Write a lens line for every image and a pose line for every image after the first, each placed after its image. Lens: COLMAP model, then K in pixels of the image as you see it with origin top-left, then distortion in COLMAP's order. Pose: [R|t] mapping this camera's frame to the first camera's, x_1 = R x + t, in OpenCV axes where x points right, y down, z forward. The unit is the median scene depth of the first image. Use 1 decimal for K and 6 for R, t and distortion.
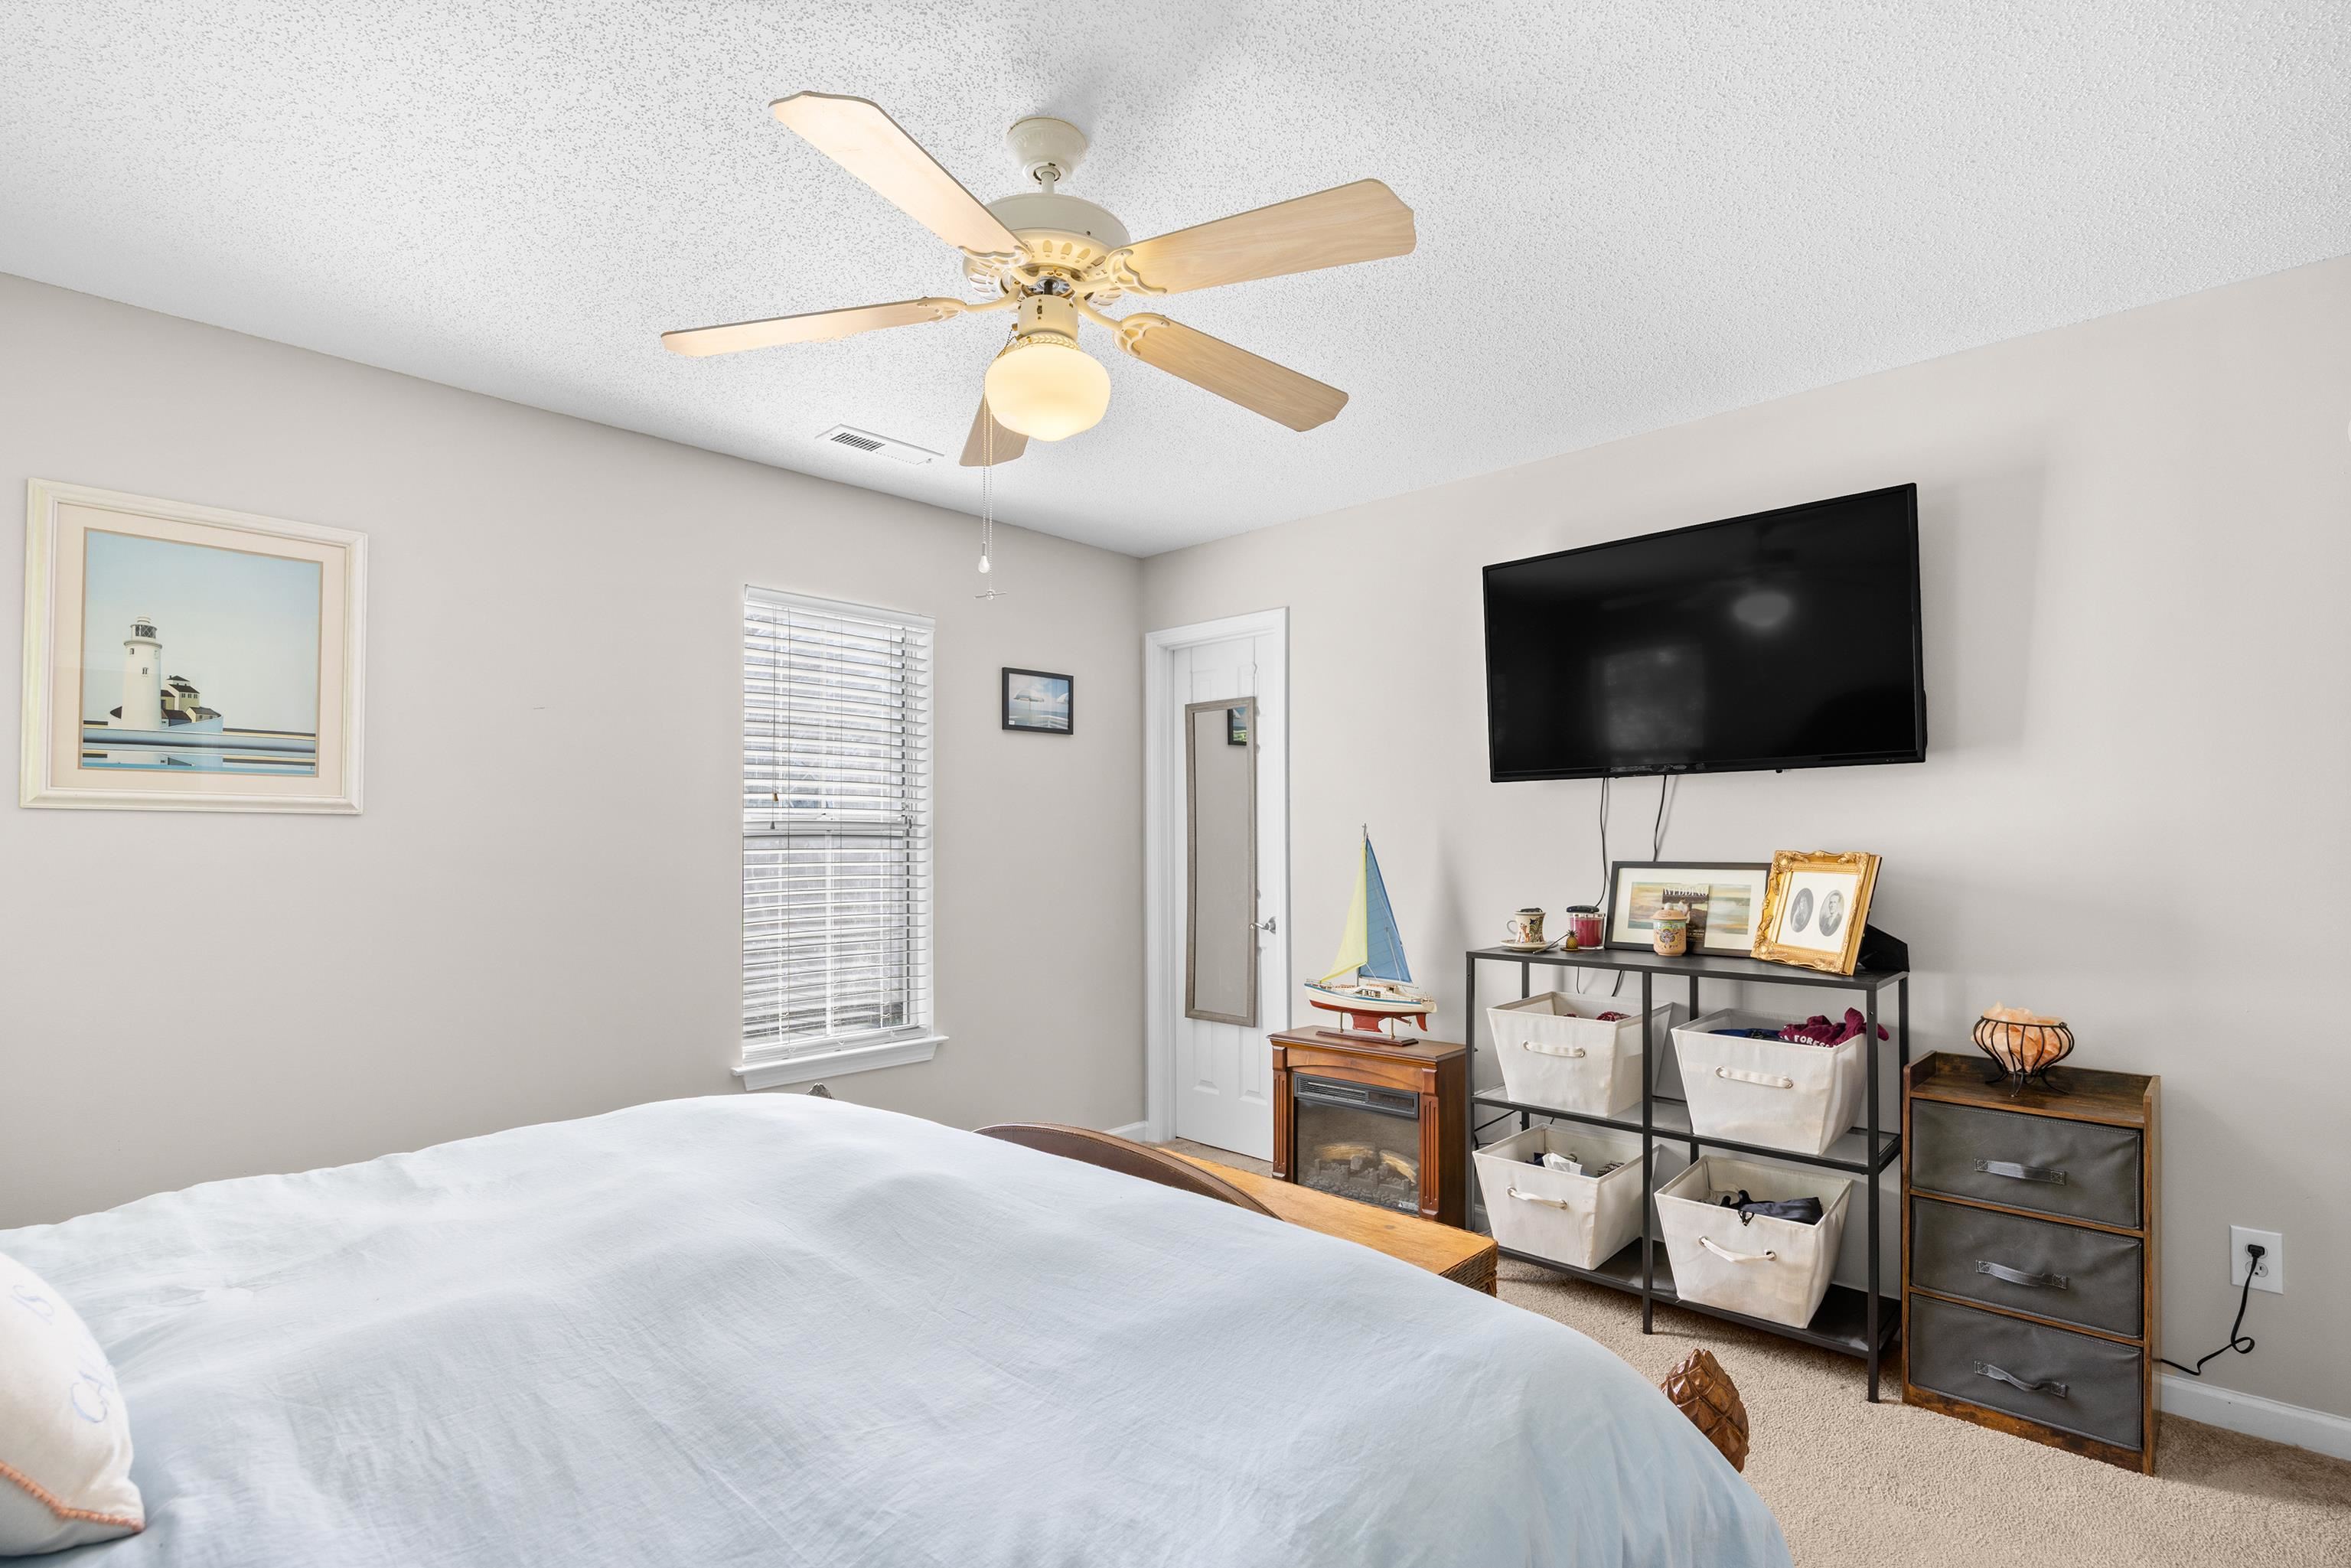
lens RADIAL K [[1084.7, 0, 1170.9], [0, 1084.7, 812.3], [0, 0, 1]] dist [-0.018262, 0.000555]
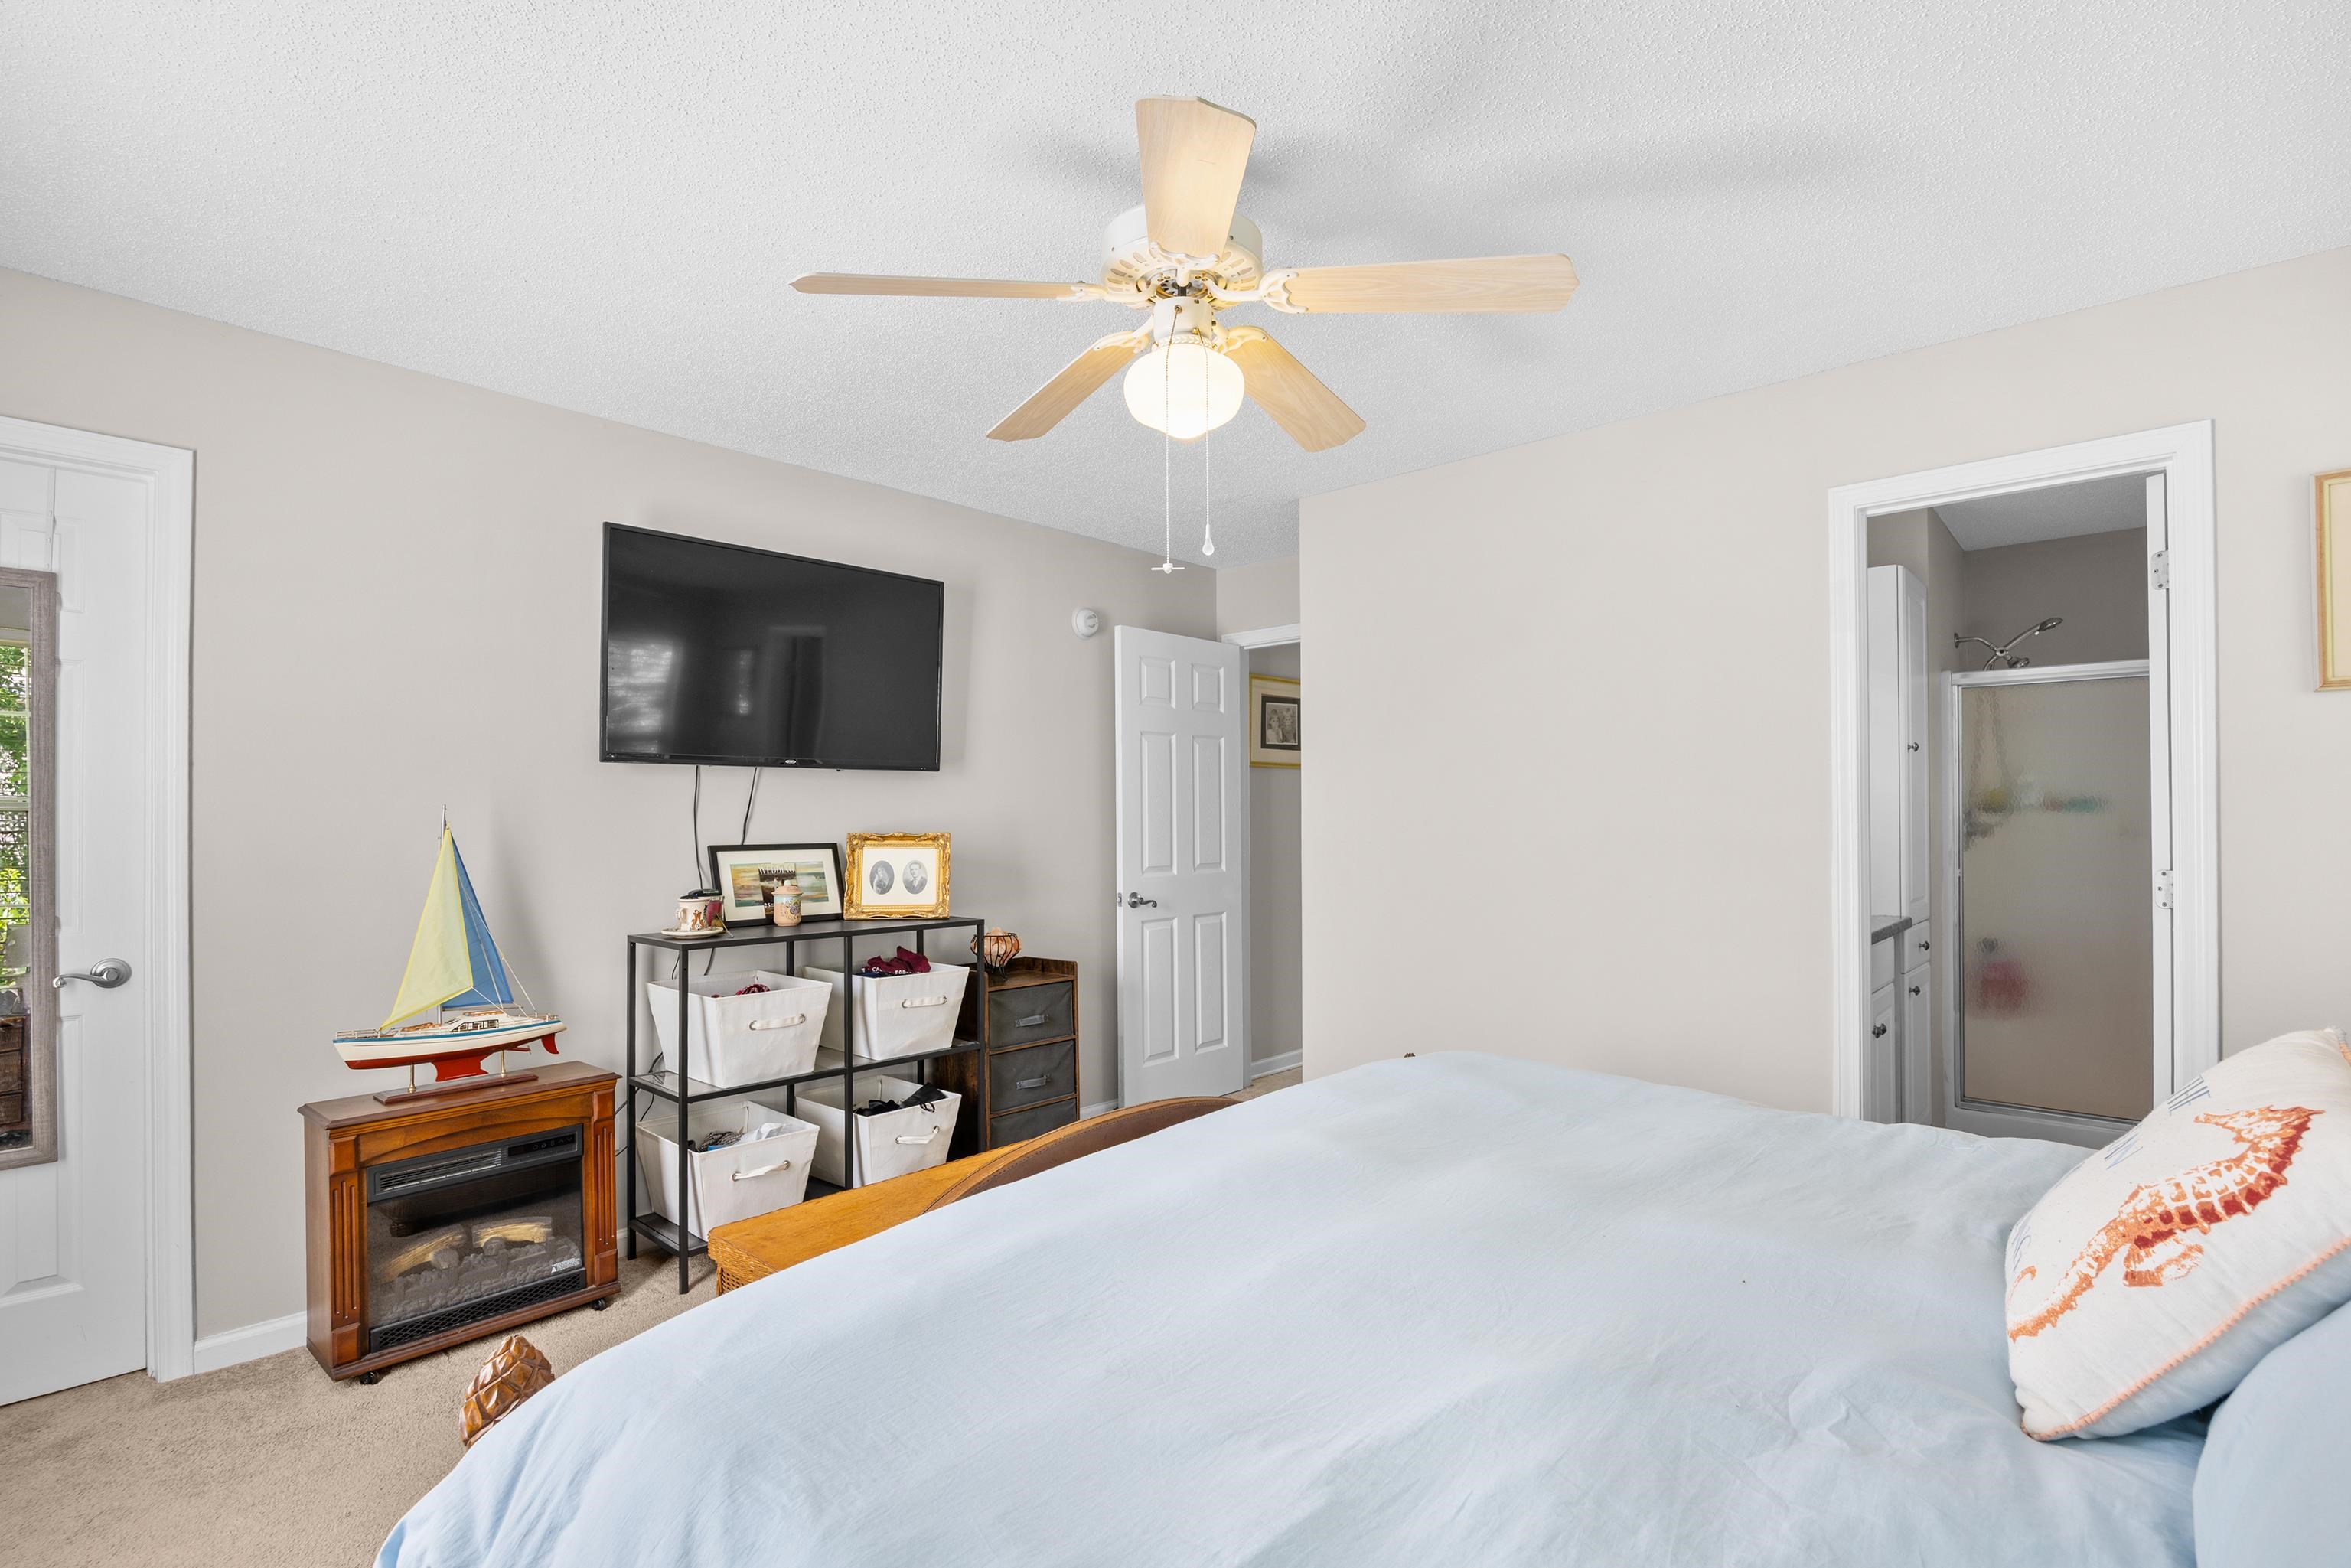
lens RADIAL K [[1084.7, 0, 1170.9], [0, 1084.7, 812.3], [0, 0, 1]] dist [-0.018262, 0.000555]
pose [[-0.018448, 0.007178, 0.999804, -0.668936], [-0.022132, 0.999726, -0.007585, 0.011575], [-0.999585, -0.022268, -0.018284, 0.596461]]
